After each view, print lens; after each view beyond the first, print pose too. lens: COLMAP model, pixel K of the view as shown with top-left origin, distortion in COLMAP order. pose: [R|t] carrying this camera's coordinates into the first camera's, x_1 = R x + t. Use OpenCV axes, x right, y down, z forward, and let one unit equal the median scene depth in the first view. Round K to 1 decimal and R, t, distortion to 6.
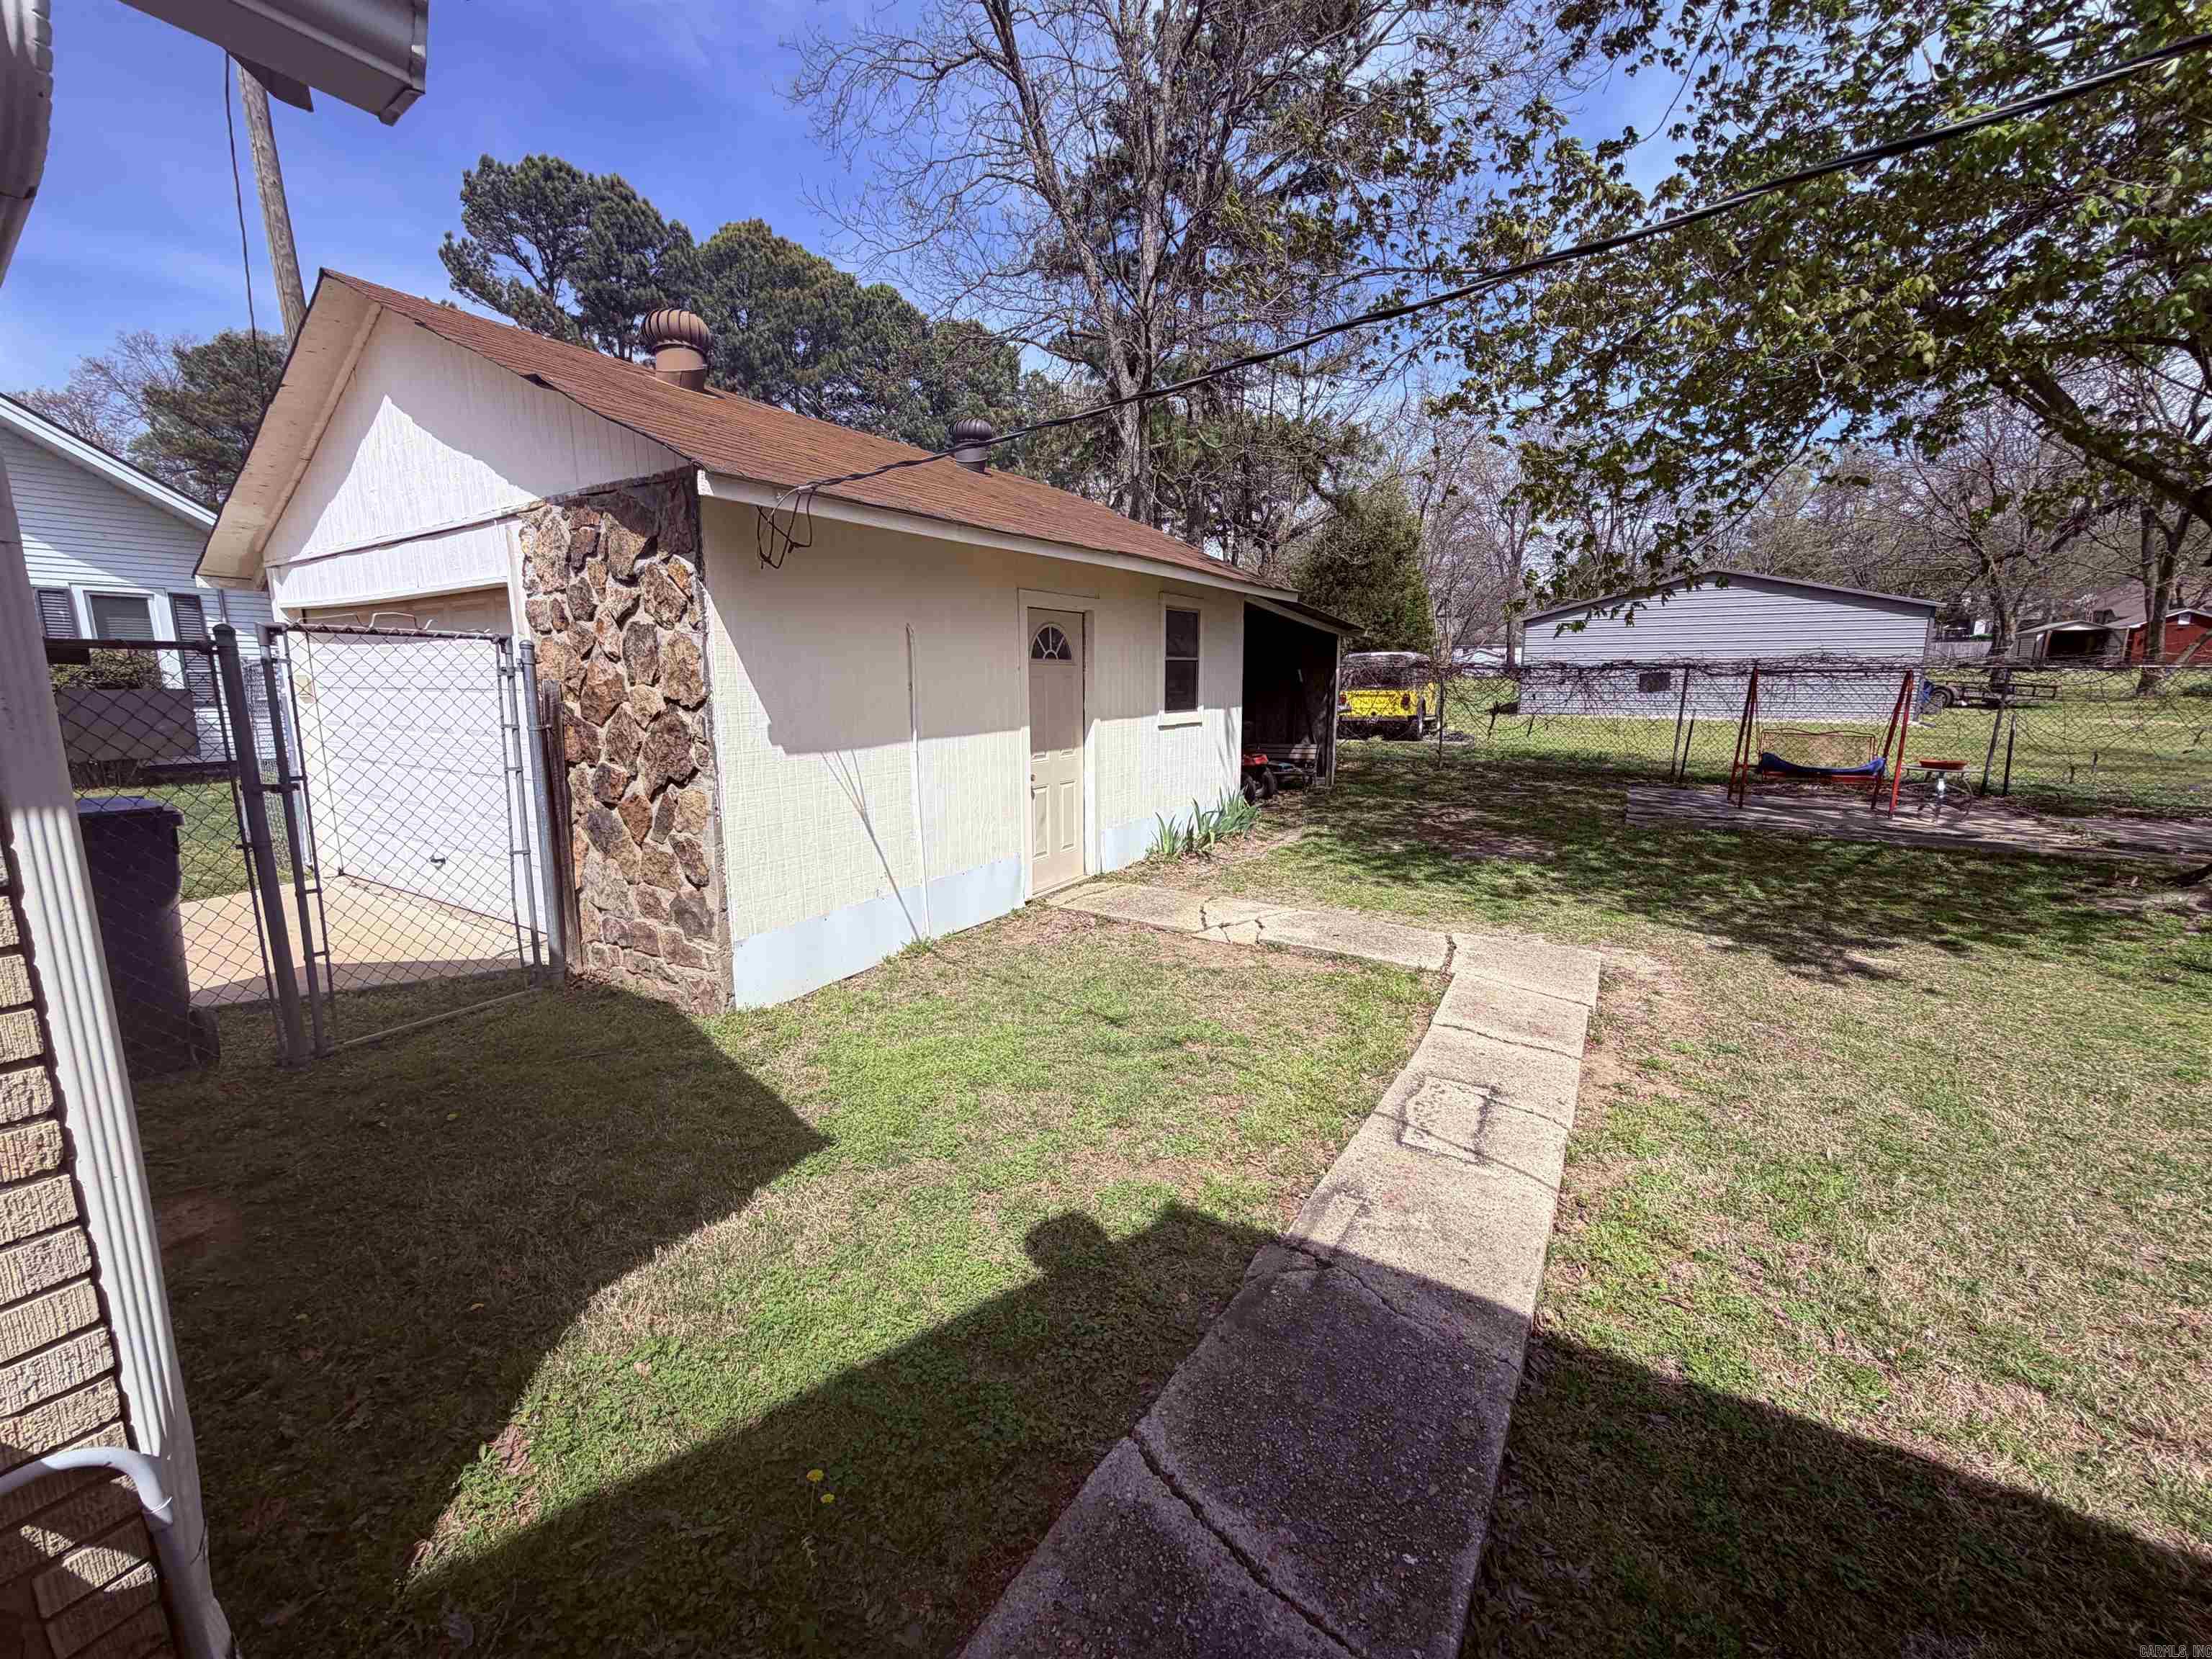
lens RADIAL K [[883.5, 0, 1101.0], [0, 883.5, 831.8], [0, 0, 1]] dist [0.000002, -0.000070]
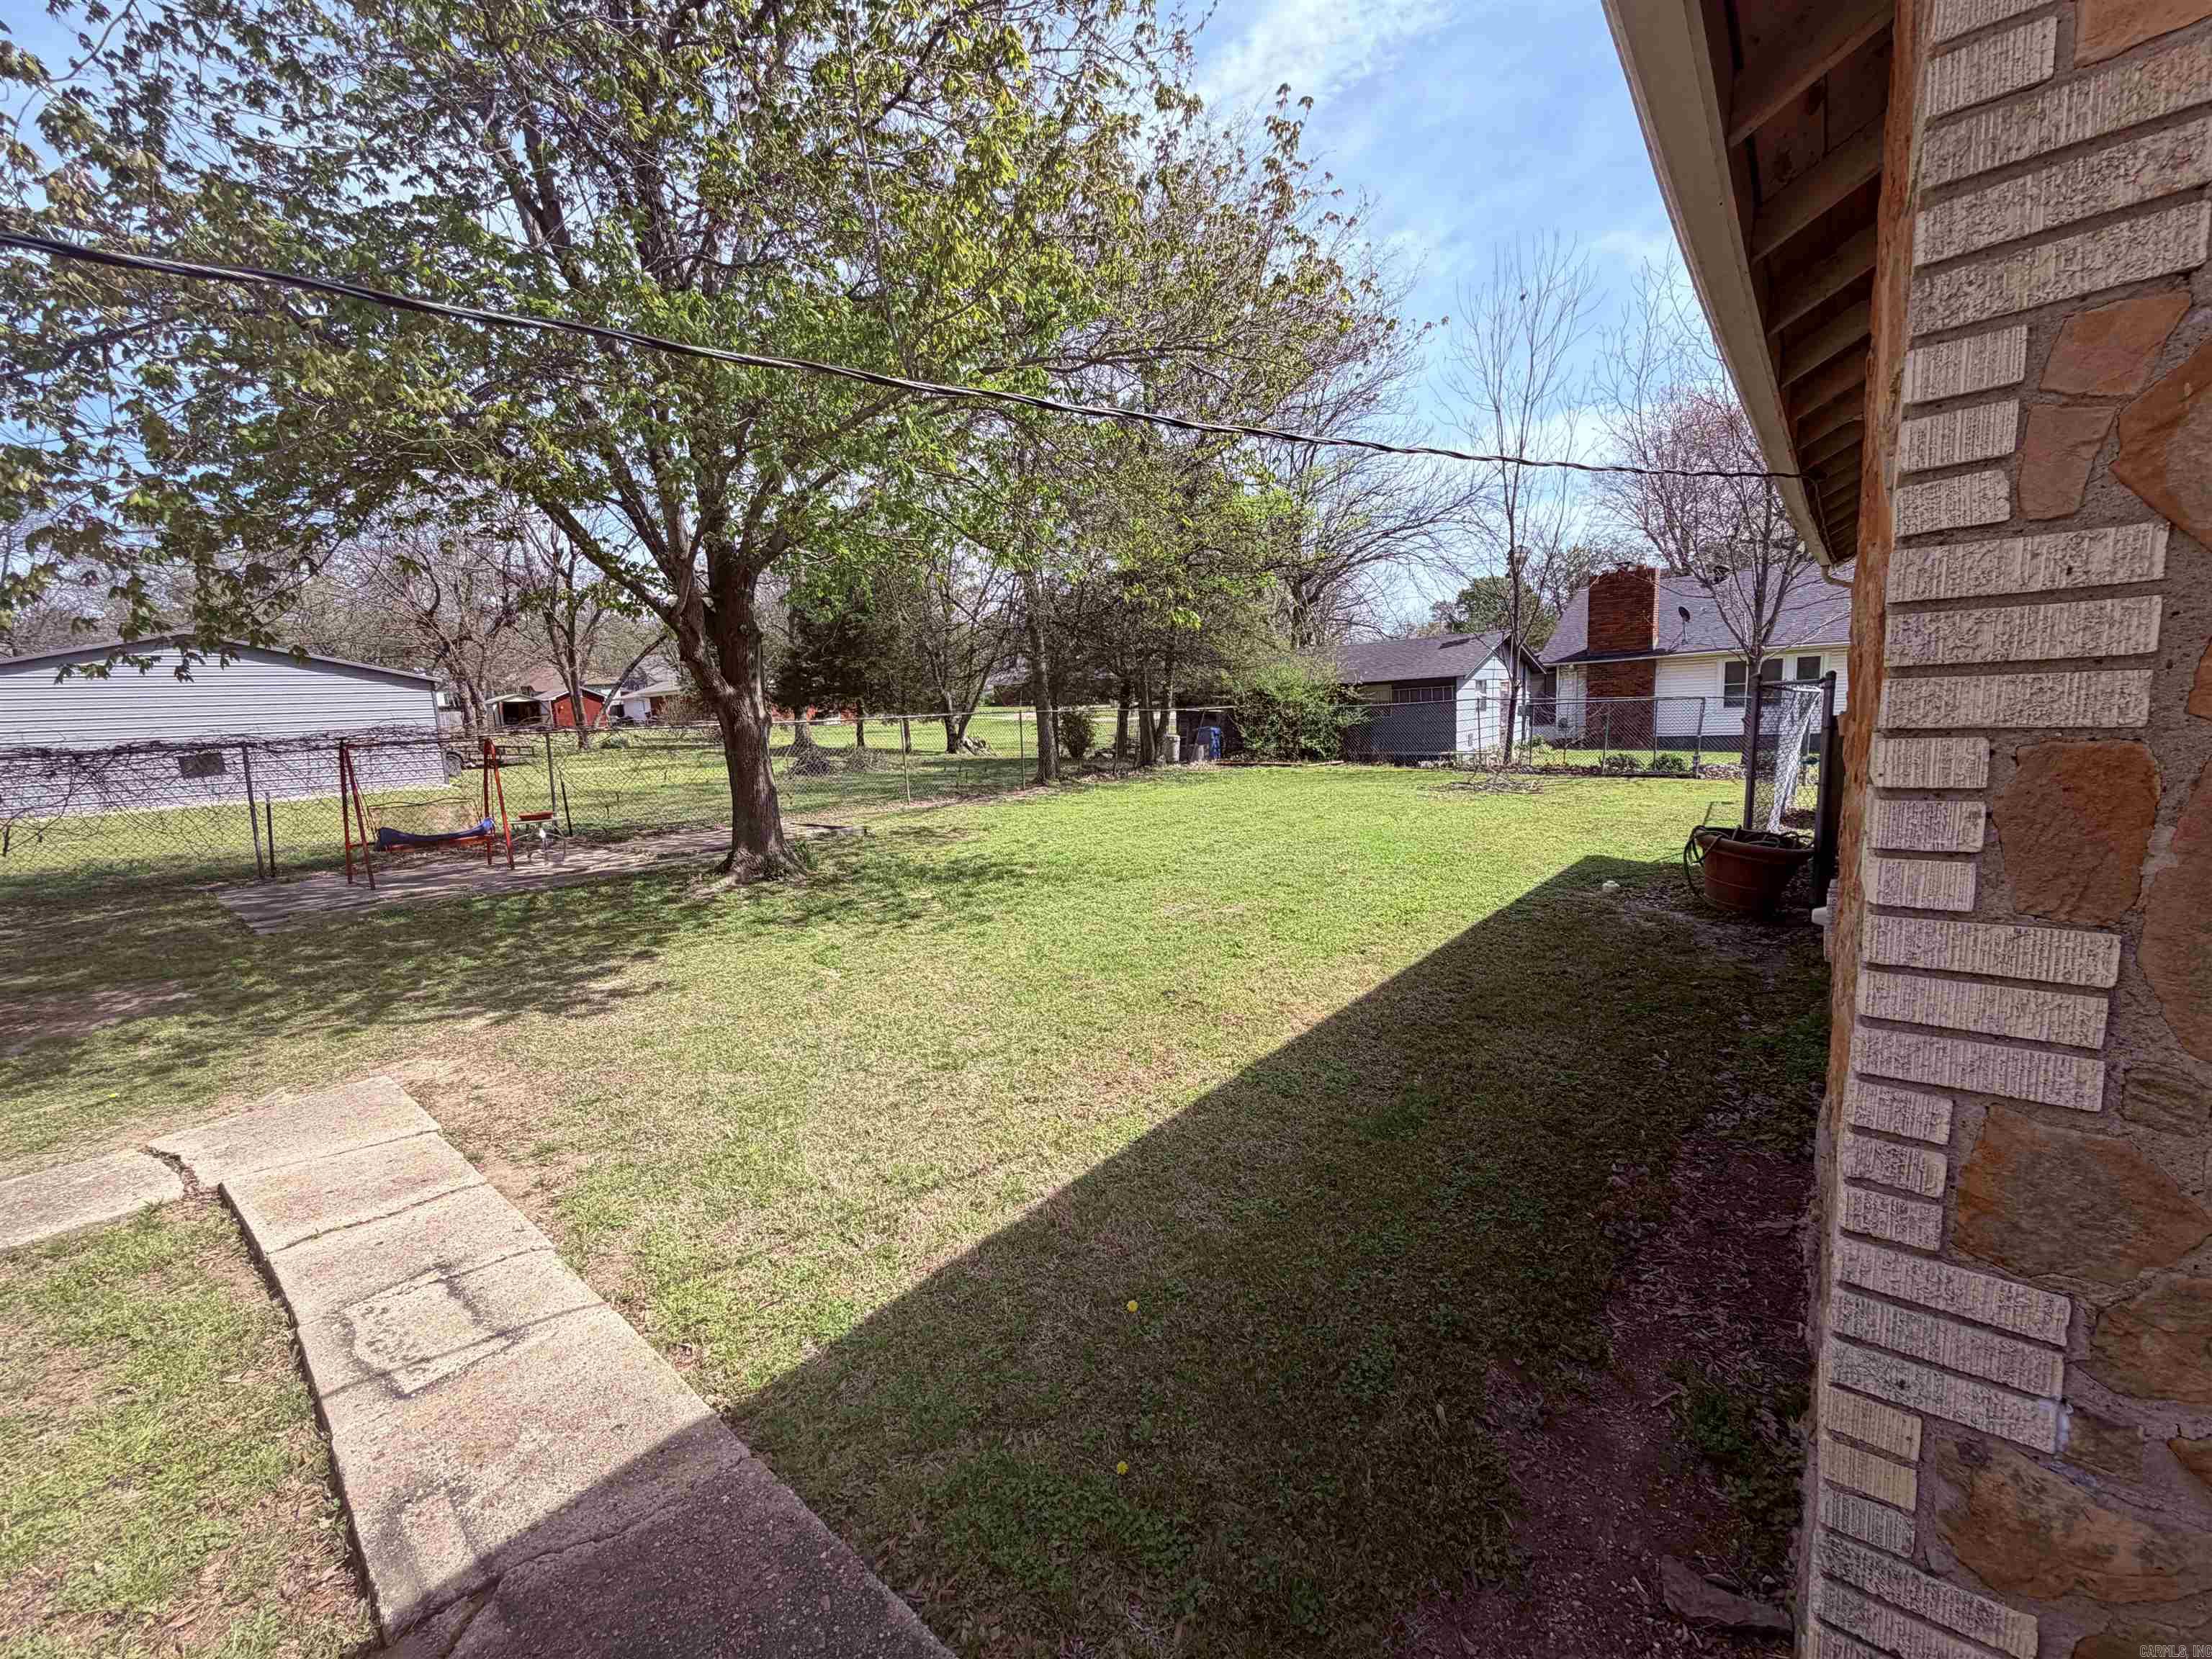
lens RADIAL K [[883.5, 0, 1101.0], [0, 883.5, 831.8], [0, 0, 1]] dist [0.000002, -0.000070]
pose [[0.153285, -0.144110, 0.977618, -0.113197], [0.219758, 0.969507, 0.108458, -0.028149], [-0.963437, 0.198214, 0.180280, 0.111319]]
